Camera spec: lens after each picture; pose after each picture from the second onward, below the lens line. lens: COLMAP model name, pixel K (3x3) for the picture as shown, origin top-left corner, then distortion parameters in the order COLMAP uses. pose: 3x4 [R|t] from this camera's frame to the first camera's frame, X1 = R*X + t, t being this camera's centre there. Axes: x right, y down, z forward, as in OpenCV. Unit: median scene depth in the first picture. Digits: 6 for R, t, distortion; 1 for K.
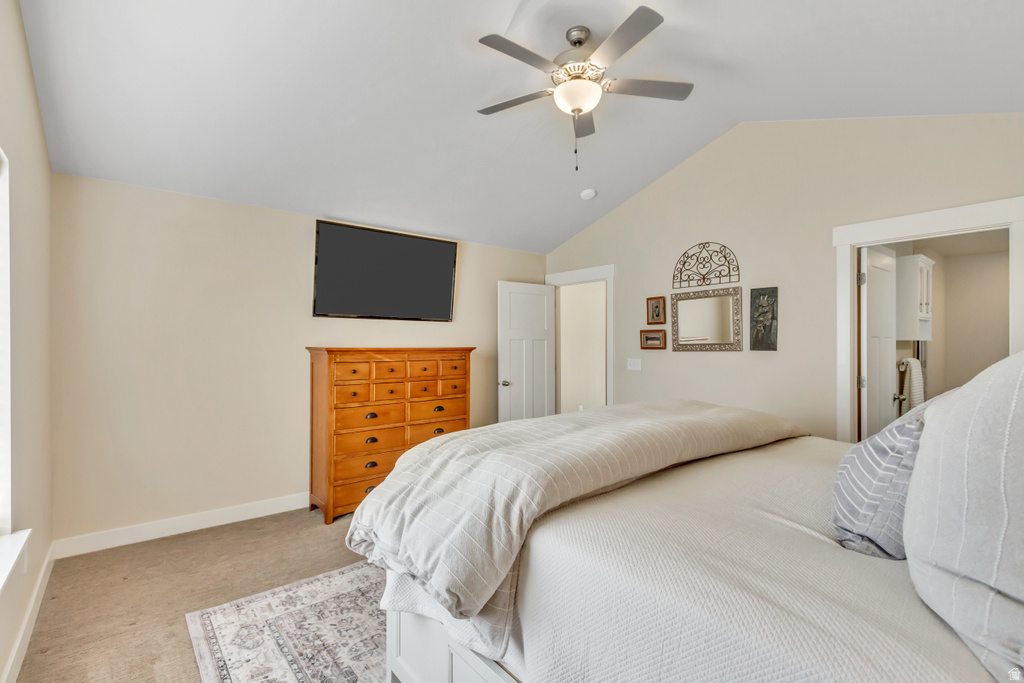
lens RADIAL K [[466.4, 0, 520.1], [0, 466.4, 345.4], [0, 0, 1]] dist [0.005096, -0.001496]
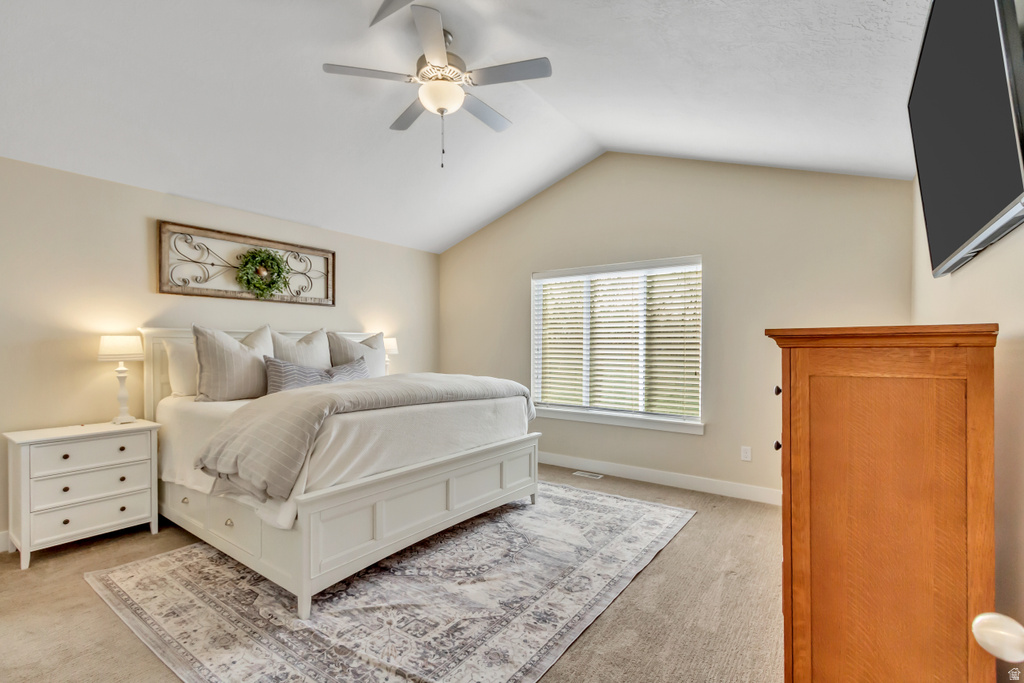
lens RADIAL K [[466.4, 0, 510.0], [0, 466.4, 348.6], [0, 0, 1]] dist [0.005096, -0.001496]
pose [[-0.971838, 0.001838, -0.235641, 0.166704], [0.000749, 0.999989, 0.004710, 0.016856], [0.235647, 0.004401, -0.971829, 1.536492]]
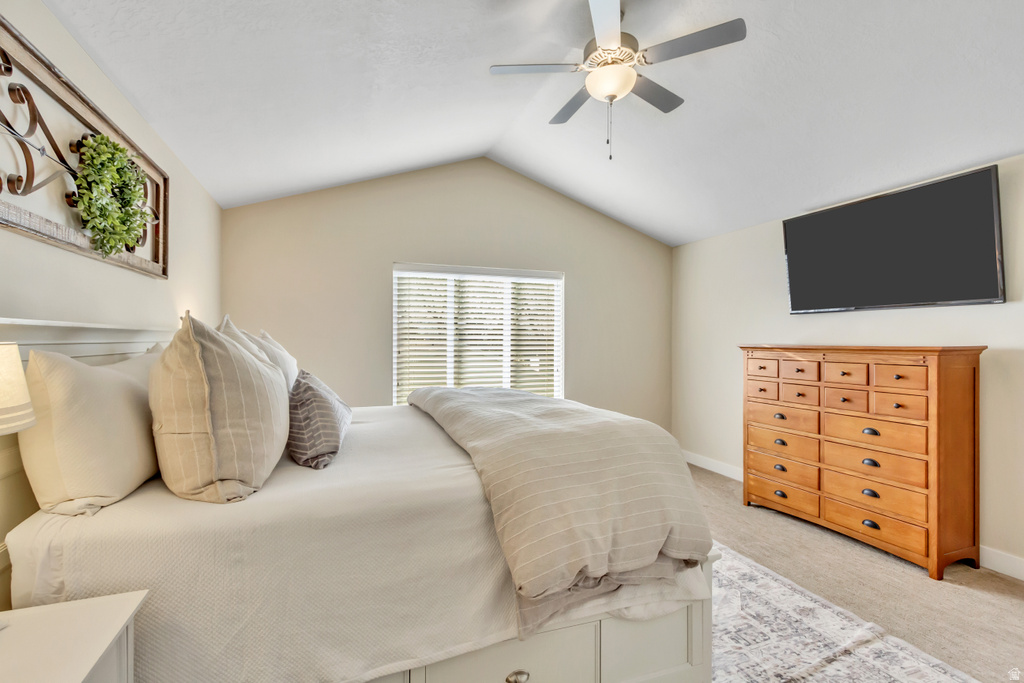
lens RADIAL K [[466.4, 0, 514.8], [0, 466.4, 337.7], [0, 0, 1]] dist [0.005096, -0.001496]
pose [[-0.355563, -0.006409, -0.934630, 0.805903], [0.000252, 0.999976, -0.006953, -0.003718], [0.934652, -0.002708, -0.355553, 0.872601]]
